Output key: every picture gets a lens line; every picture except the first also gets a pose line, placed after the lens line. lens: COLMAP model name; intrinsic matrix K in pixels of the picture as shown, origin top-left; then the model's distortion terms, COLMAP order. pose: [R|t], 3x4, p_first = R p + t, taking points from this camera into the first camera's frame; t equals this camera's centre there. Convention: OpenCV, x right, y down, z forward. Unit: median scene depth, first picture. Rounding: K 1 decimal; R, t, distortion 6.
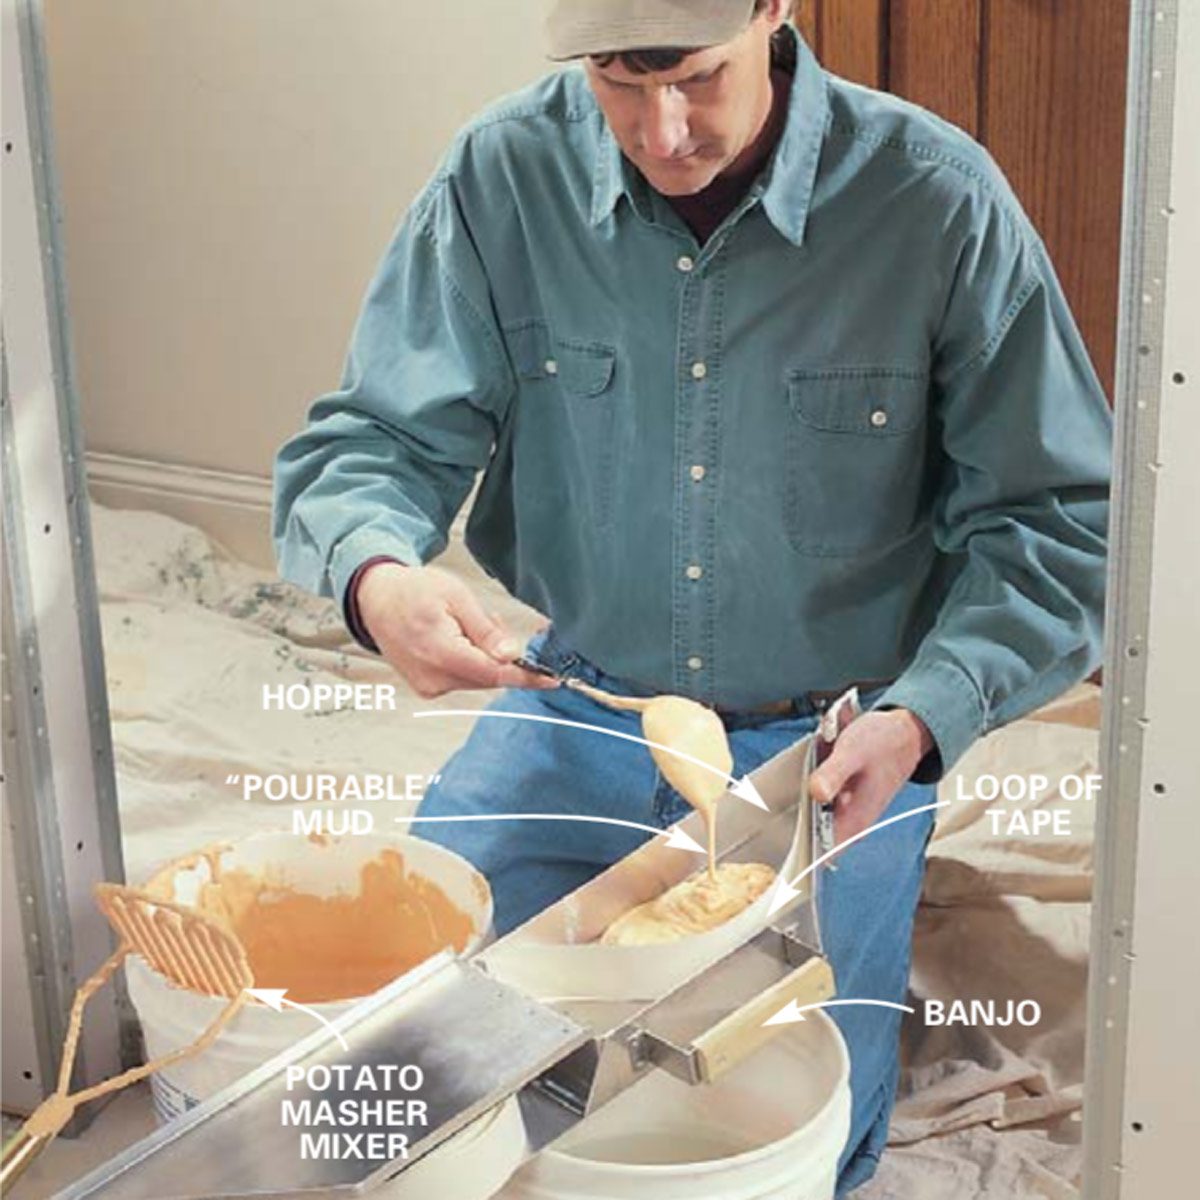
lens RADIAL K [[2803.9, 0, 600.0], [0, 2803.9, 600.0], [0, 0, 1]] dist [-0.024814, 0.353509]
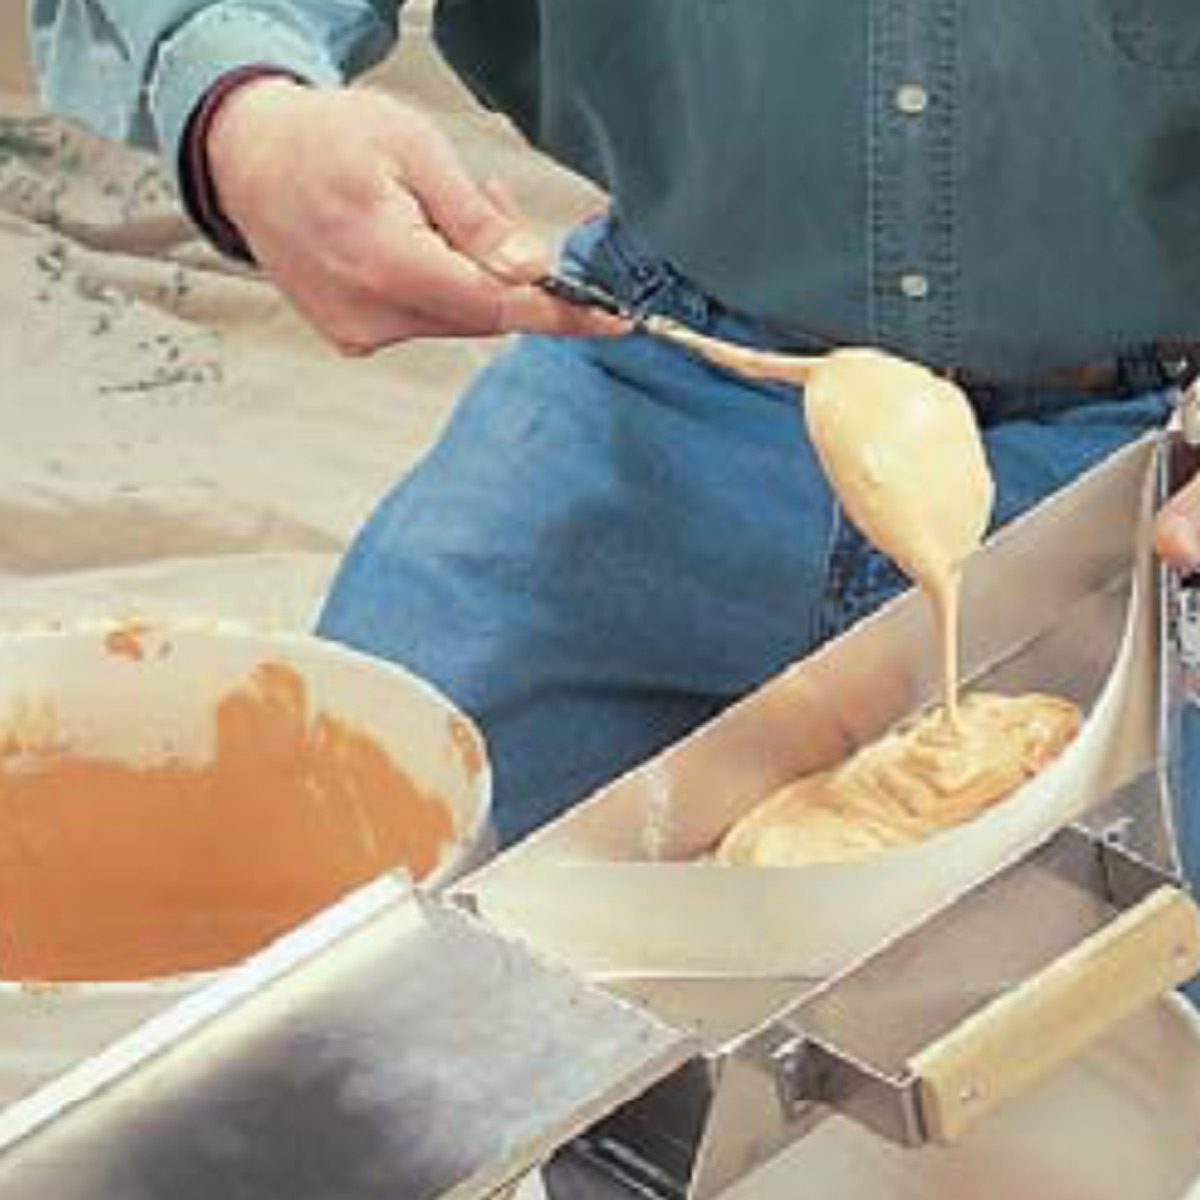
lens RADIAL K [[2803.9, 0, 600.0], [0, 2803.9, 600.0], [0, 0, 1]] dist [-0.024814, 0.353509]
pose [[0.992394, -0.004476, -0.123020, 0.039974], [0.011725, 0.998232, 0.058267, 0.048988], [0.122542, -0.059266, 0.990692, 0.517451]]
